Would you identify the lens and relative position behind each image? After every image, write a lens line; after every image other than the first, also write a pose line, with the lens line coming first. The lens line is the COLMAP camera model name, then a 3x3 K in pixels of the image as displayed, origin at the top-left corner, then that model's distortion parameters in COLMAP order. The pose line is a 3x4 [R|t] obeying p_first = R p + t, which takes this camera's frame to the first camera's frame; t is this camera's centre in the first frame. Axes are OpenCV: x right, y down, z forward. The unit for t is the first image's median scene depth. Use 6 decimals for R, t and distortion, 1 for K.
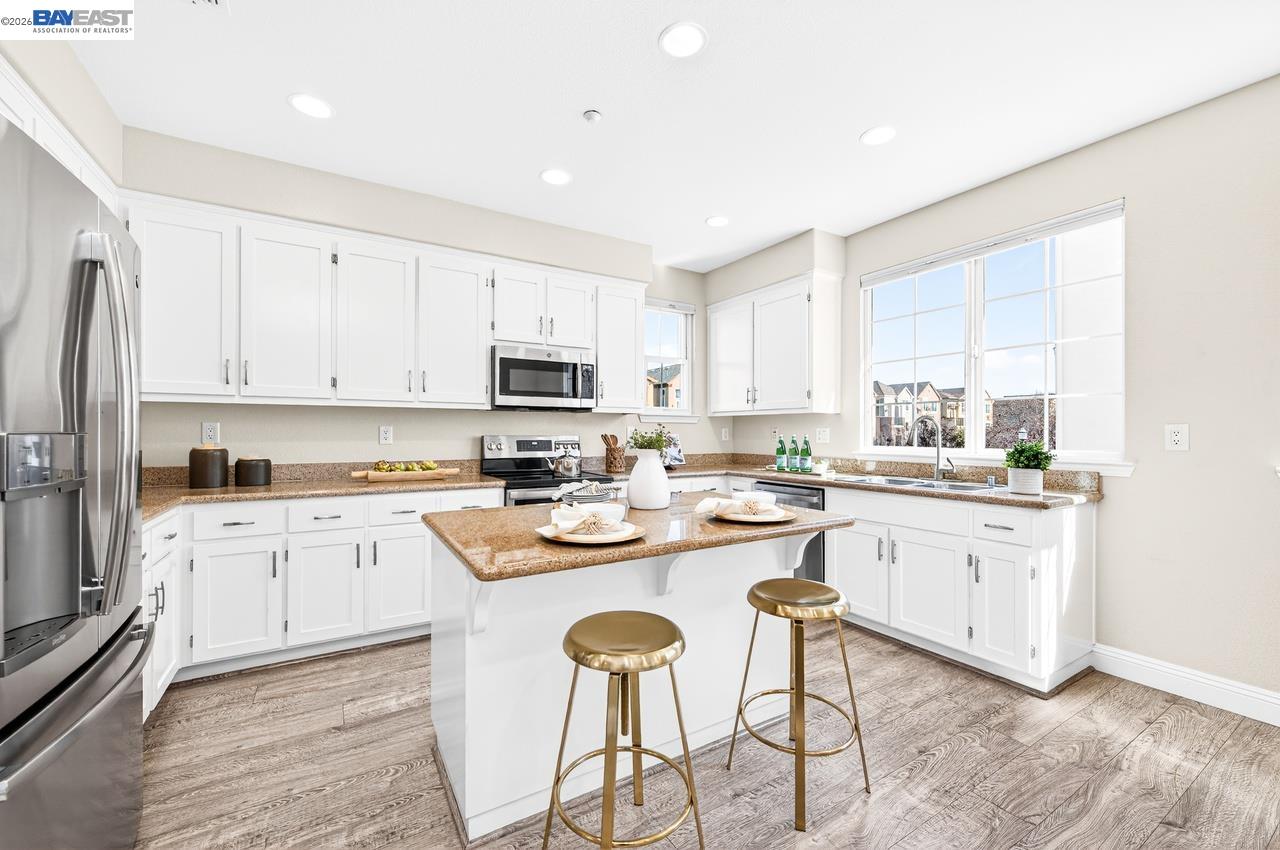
lens RADIAL K [[496.6, 0, 640.0], [0, 496.6, 425.0], [0, 0, 1]] dist [0.000022, -0.000025]
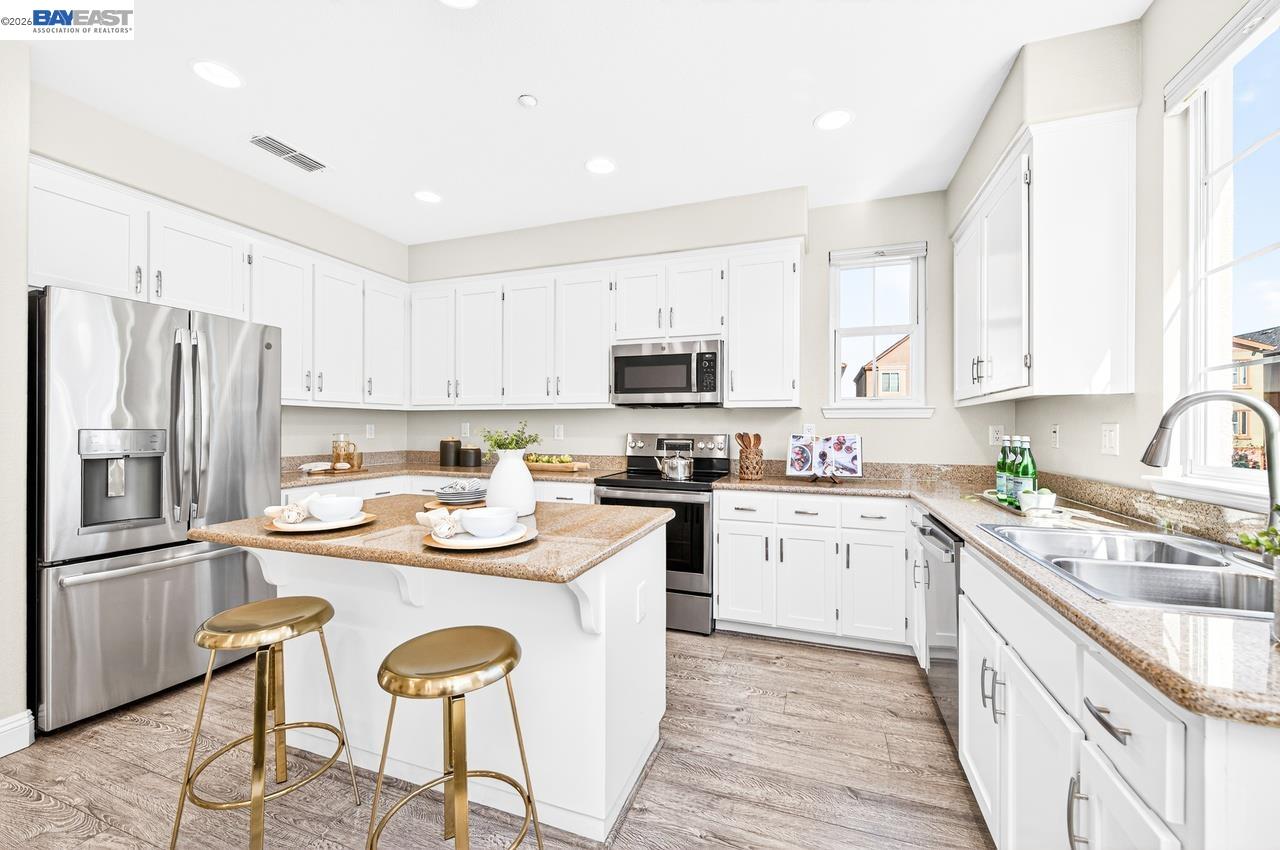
lens RADIAL K [[519.3, 0, 640.0], [0, 519.3, 425.0], [0, 0, 1]] dist [-0.001334, -0.000208]
pose [[0.629204, -0.003314, -0.777233, 0.564424], [0.007454, 0.999971, 0.001771, 0.002087], [0.777204, -0.006908, 0.629210, 0.353759]]
